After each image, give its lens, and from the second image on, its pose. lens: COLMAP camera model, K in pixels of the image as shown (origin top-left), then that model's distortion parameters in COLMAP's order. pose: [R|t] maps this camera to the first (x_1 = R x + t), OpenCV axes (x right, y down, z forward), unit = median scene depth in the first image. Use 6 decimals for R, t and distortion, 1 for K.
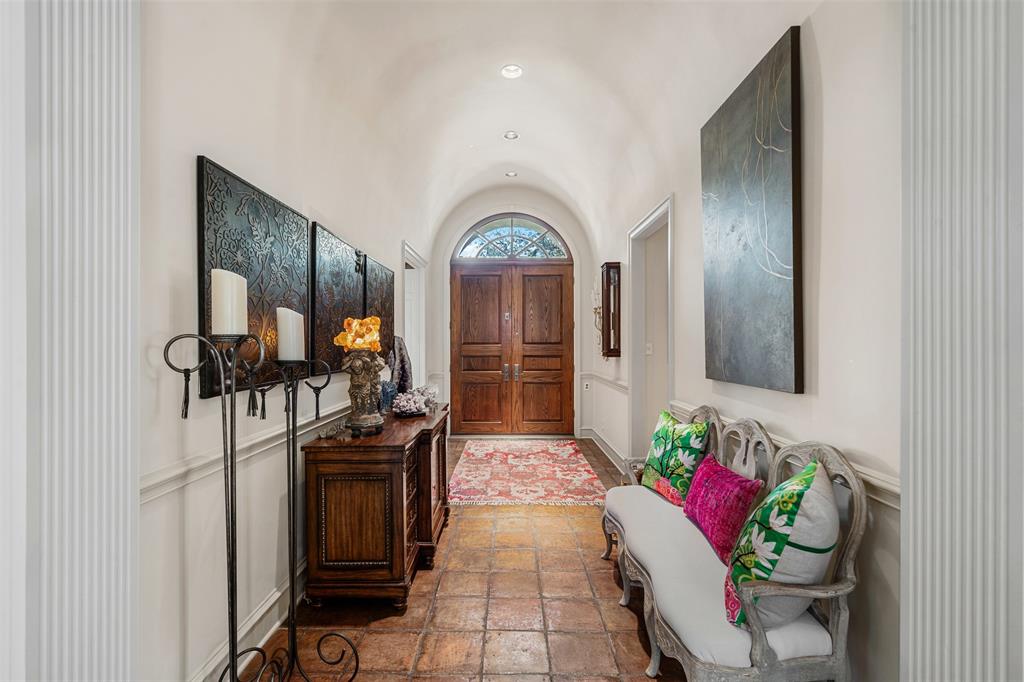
lens RADIAL K [[475.0, 0, 499.8], [0, 475.0, 348.2], [0, 0, 1]] dist [0.001750, 0.000678]
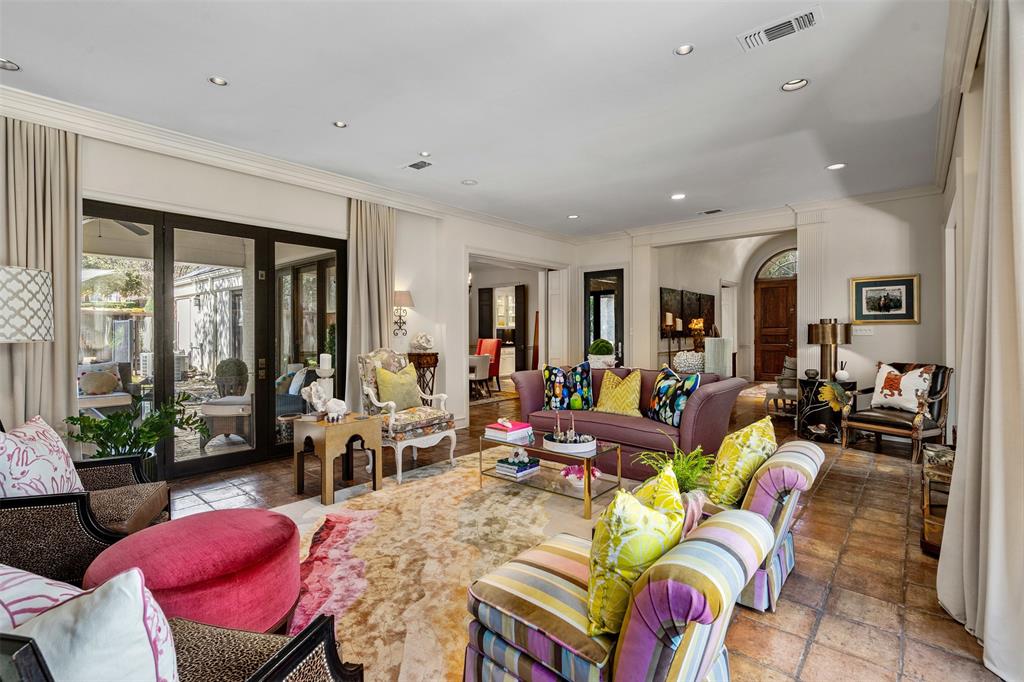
lens RADIAL K [[470.8, 0, 492.8], [0, 470.8, 330.5], [0, 0, 1]] dist [0.003419, 0.000848]
pose [[0.760239, -0.001932, -0.649641, 0.427923], [-0.001348, 0.999989, -0.004551, 0.014621], [0.649642, 0.004335, 0.760228, -1.372560]]
